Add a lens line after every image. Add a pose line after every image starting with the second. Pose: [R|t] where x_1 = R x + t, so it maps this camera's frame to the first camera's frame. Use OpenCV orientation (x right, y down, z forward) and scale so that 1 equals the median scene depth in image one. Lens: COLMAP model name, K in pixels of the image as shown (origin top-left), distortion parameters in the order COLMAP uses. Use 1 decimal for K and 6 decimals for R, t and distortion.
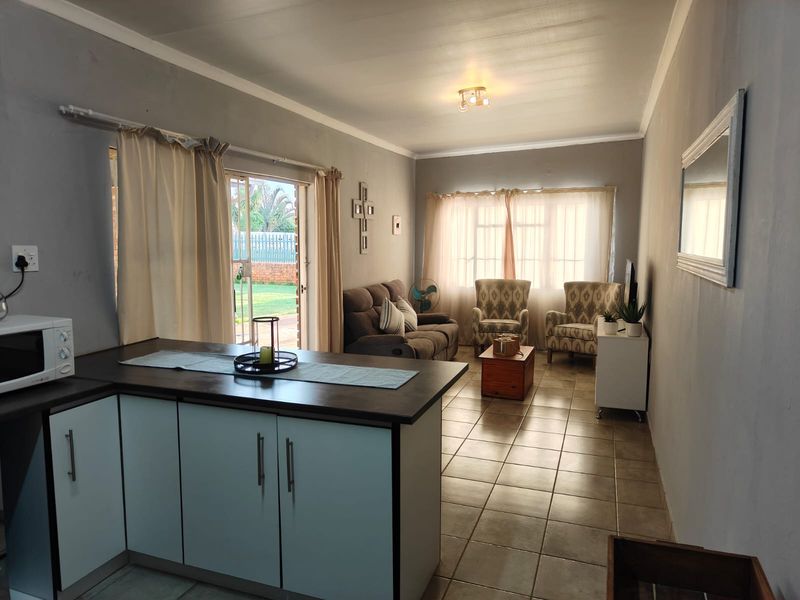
lens RADIAL K [[549.2, 0, 393.0], [0, 549.2, 298.5], [0, 0, 1]] dist [0.006949, 0.000271]
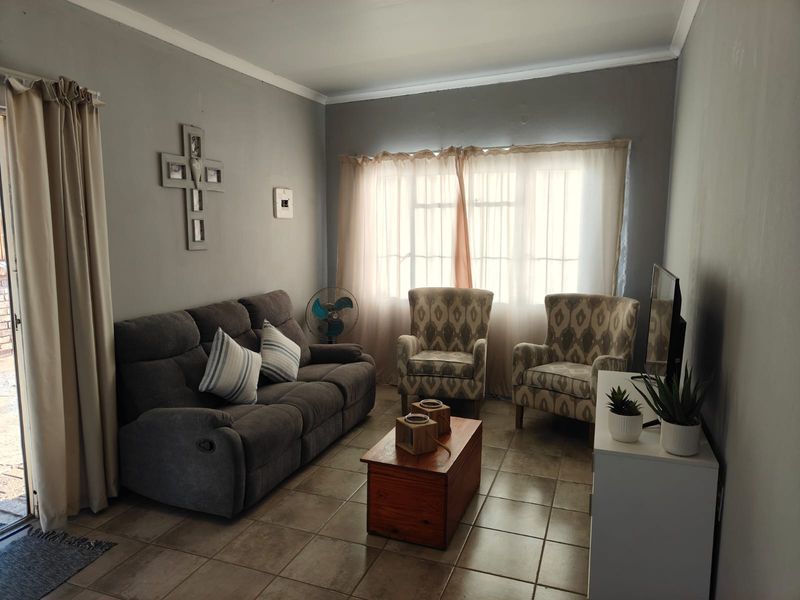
lens RADIAL K [[549.2, 0, 394.3], [0, 549.2, 301.1], [0, 0, 1]] dist [0.006949, 0.000271]
pose [[0.999994, 0.001200, -0.003257, 0.149811], [-0.001121, 0.999713, 0.023924, -0.039506], [0.003285, -0.023920, 0.999708, 0.396131]]
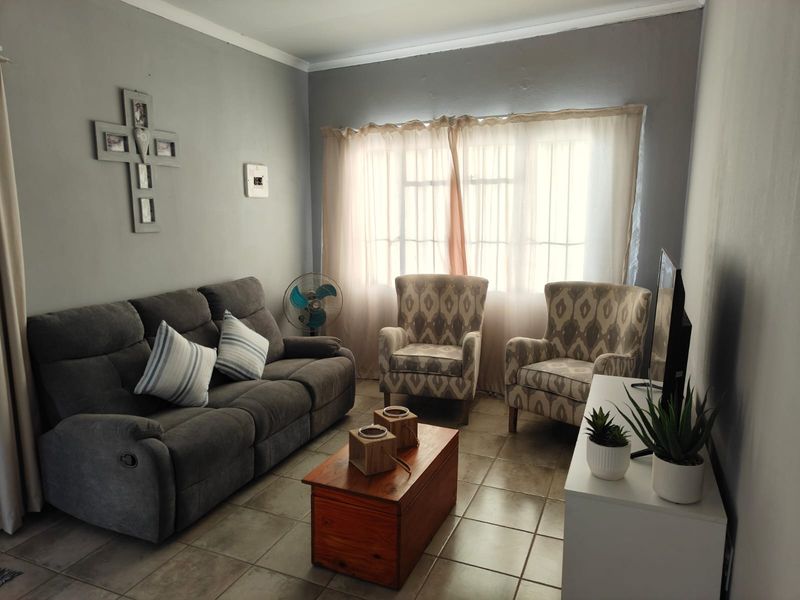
lens RADIAL K [[549.2, 0, 398.3], [0, 549.2, 303.4], [0, 0, 1]] dist [0.006949, 0.000271]
pose [[0.999087, 0.005085, -0.042425, 0.196809], [-0.002606, 0.998296, 0.058295, -0.043416], [0.042650, -0.058131, 0.997398, 0.463622]]
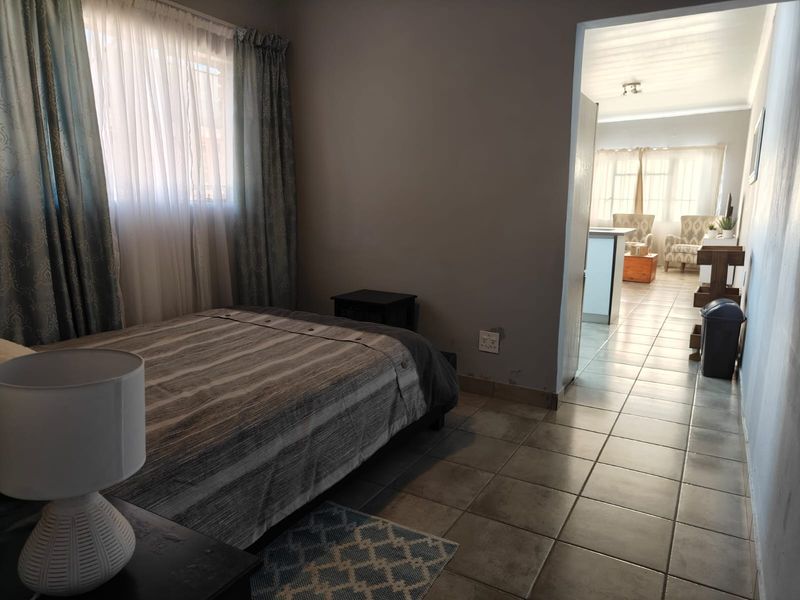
lens RADIAL K [[549.2, 0, 401.0], [0, 549.2, 299.7], [0, 0, 1]] dist [0.006949, 0.000271]
pose [[0.987632, 0.041537, -0.151187, -0.176635], [-0.030655, 0.996816, 0.073608, 0.107430], [0.153763, -0.068063, 0.985761, -0.519151]]
